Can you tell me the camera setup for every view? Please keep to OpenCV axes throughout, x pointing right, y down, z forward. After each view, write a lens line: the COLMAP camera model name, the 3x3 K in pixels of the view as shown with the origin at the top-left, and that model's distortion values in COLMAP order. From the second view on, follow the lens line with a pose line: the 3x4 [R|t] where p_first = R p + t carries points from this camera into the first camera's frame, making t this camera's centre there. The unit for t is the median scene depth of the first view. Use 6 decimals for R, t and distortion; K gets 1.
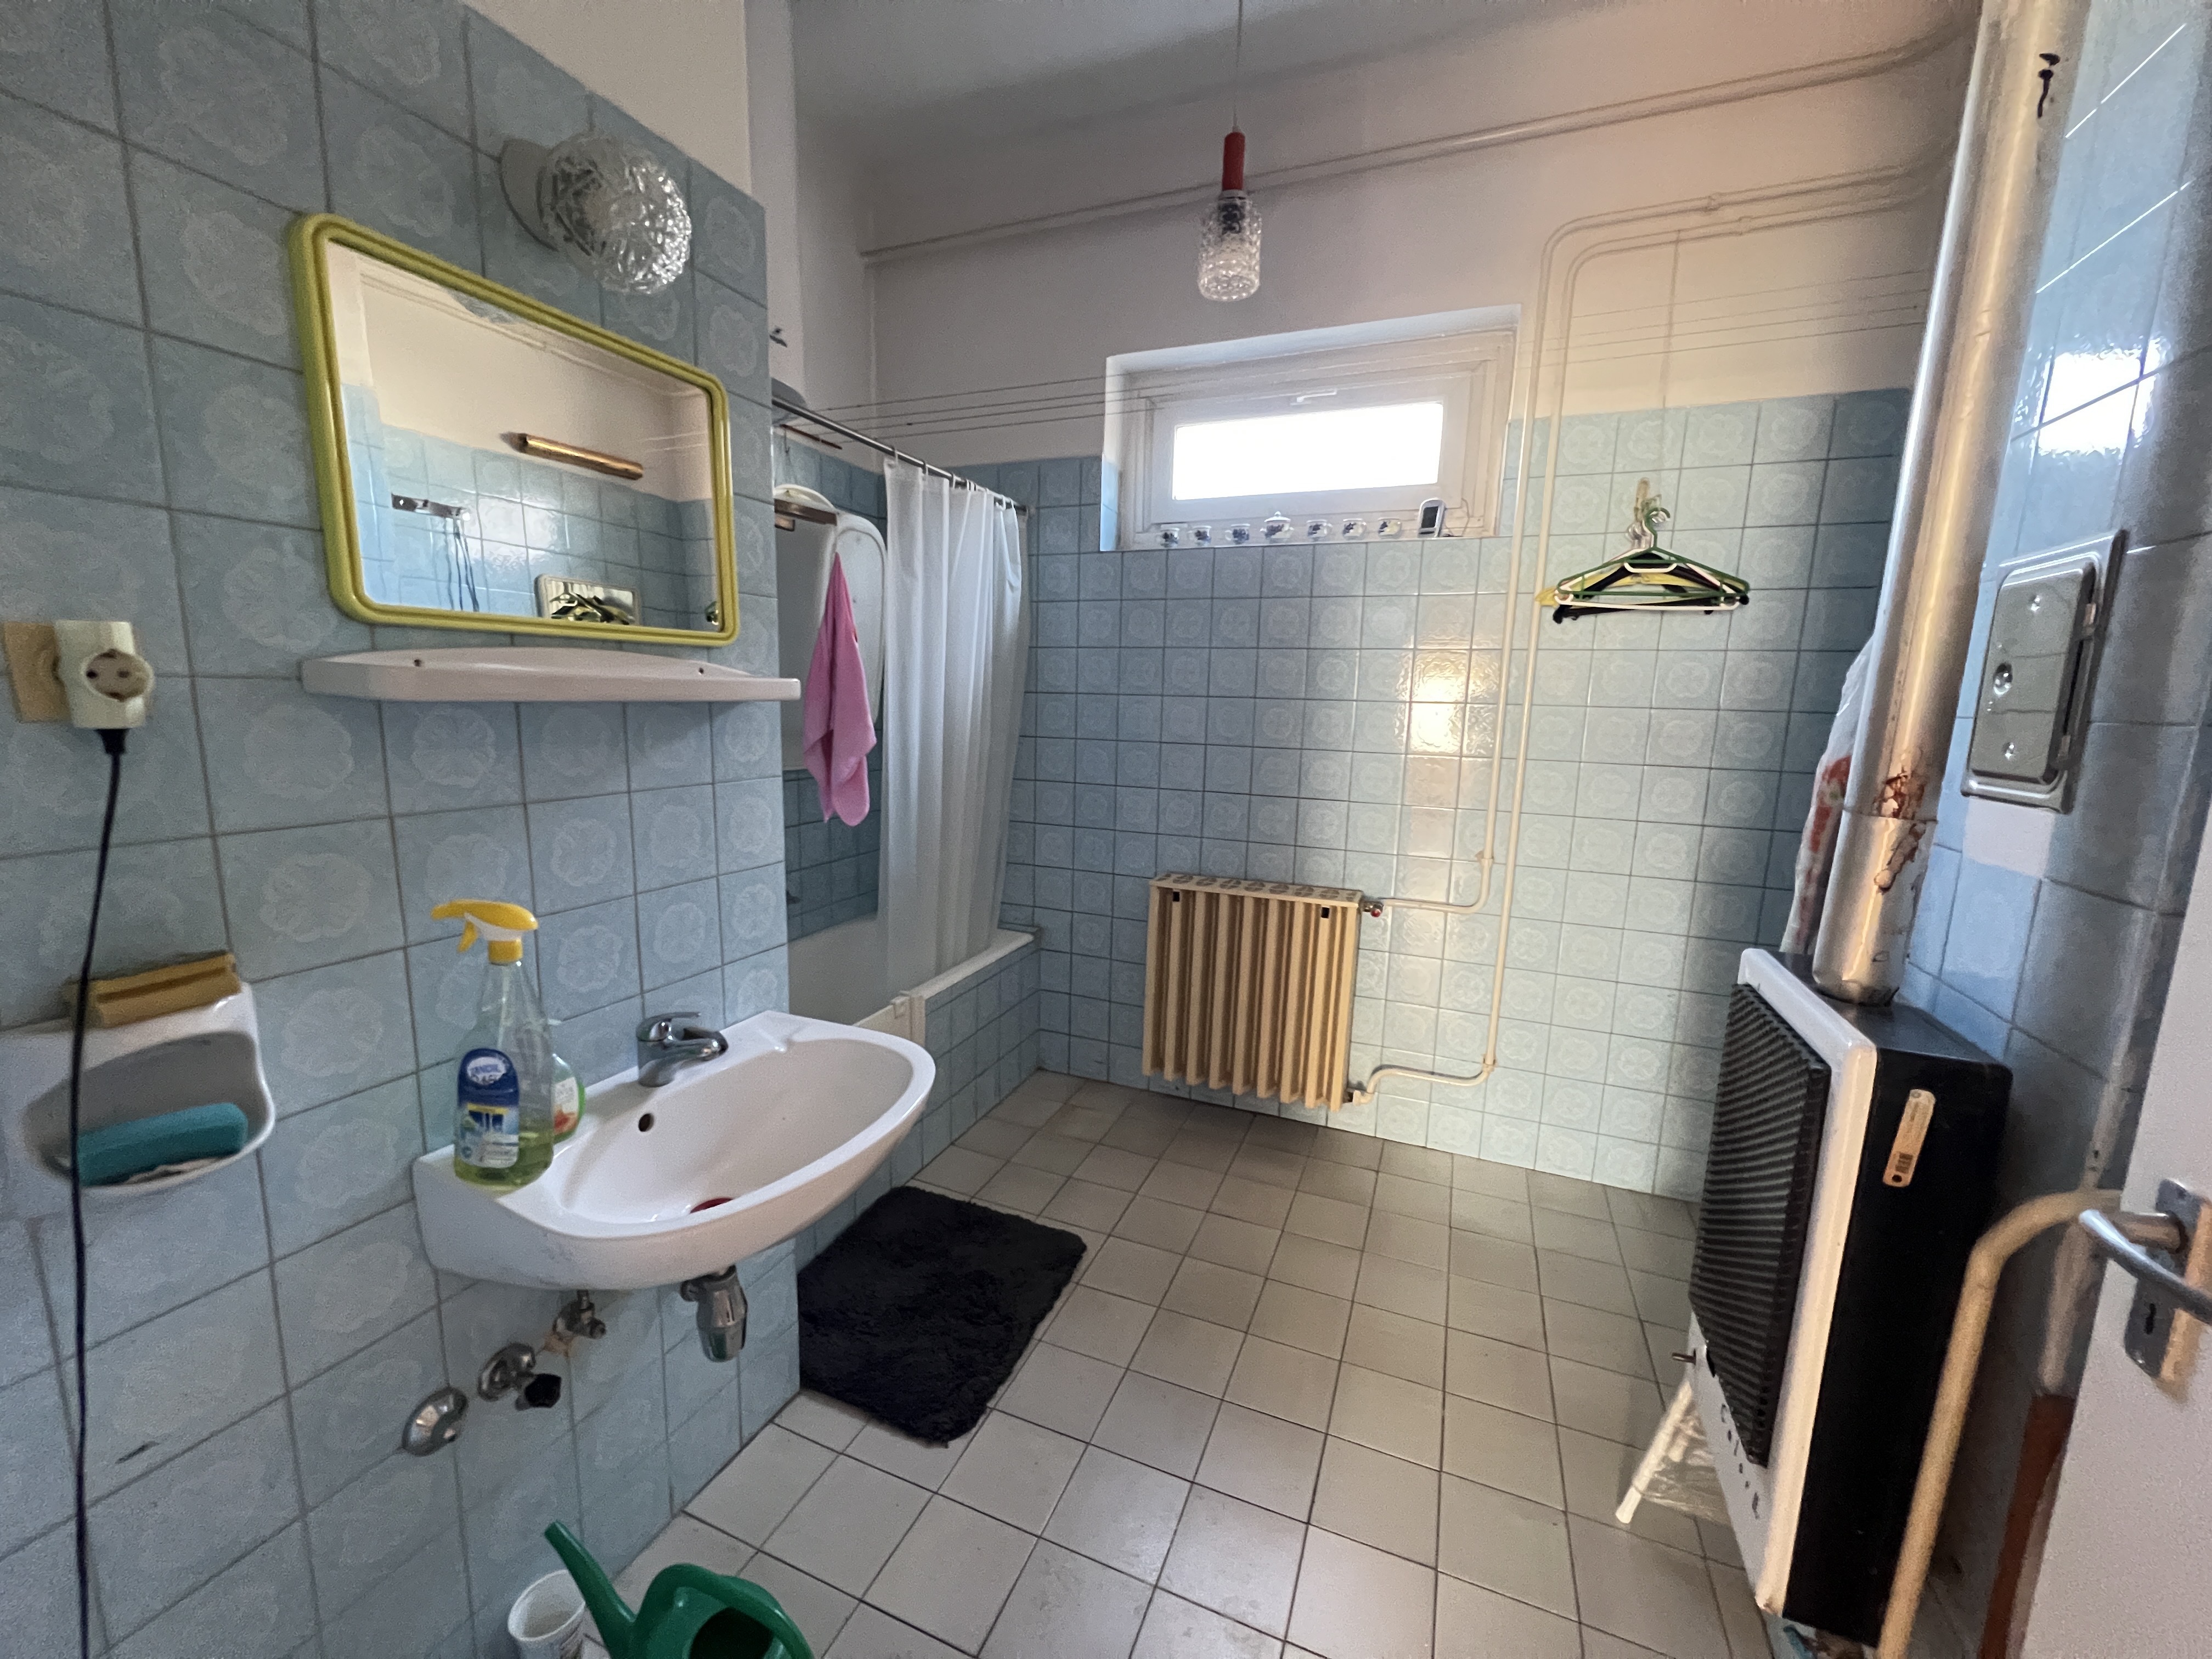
lens RADIAL K [[881.3, 0, 1099.7], [0, 881.3, 831.9], [0, 0, 1]] dist [-0.001085, 0.000126]
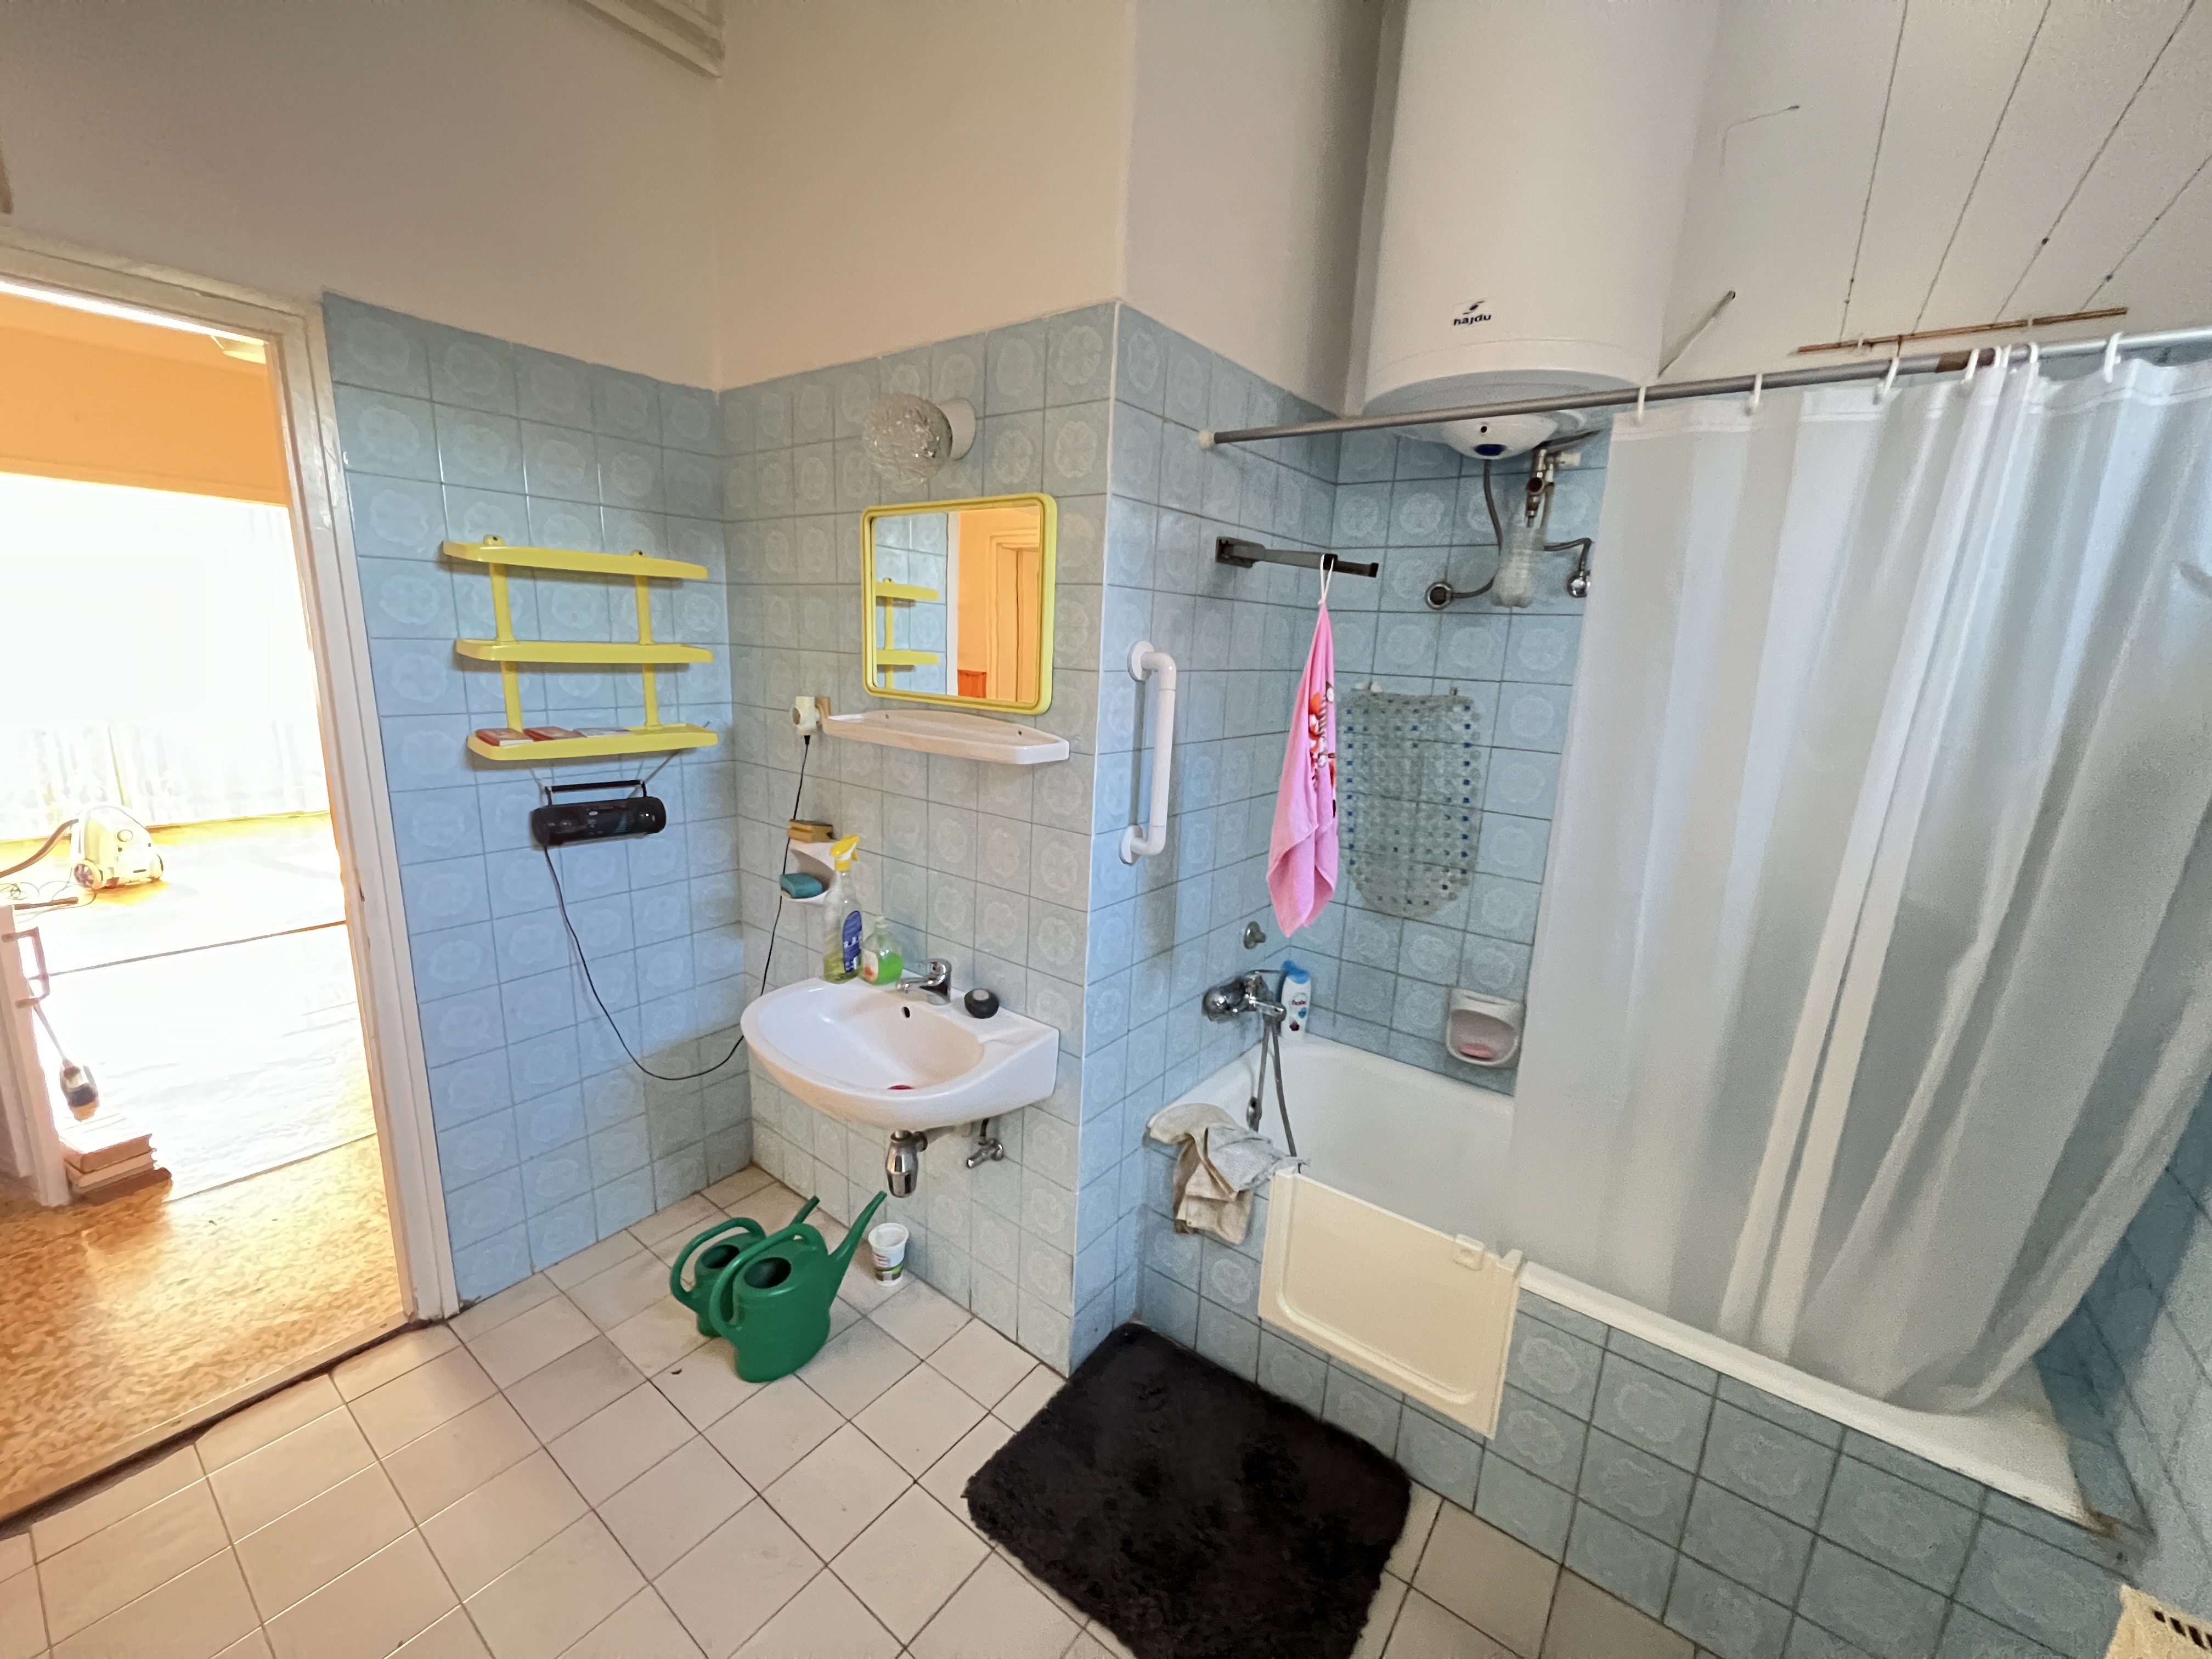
lens RADIAL K [[881.3, 0, 1099.7], [0, 881.3, 831.9], [0, 0, 1]] dist [-0.001085, 0.000126]
pose [[-0.247488, 0.169515, -0.953947, 0.573948], [-0.199543, 0.954552, 0.221391, -0.267569], [0.948120, 0.245145, -0.202414, 1.066621]]
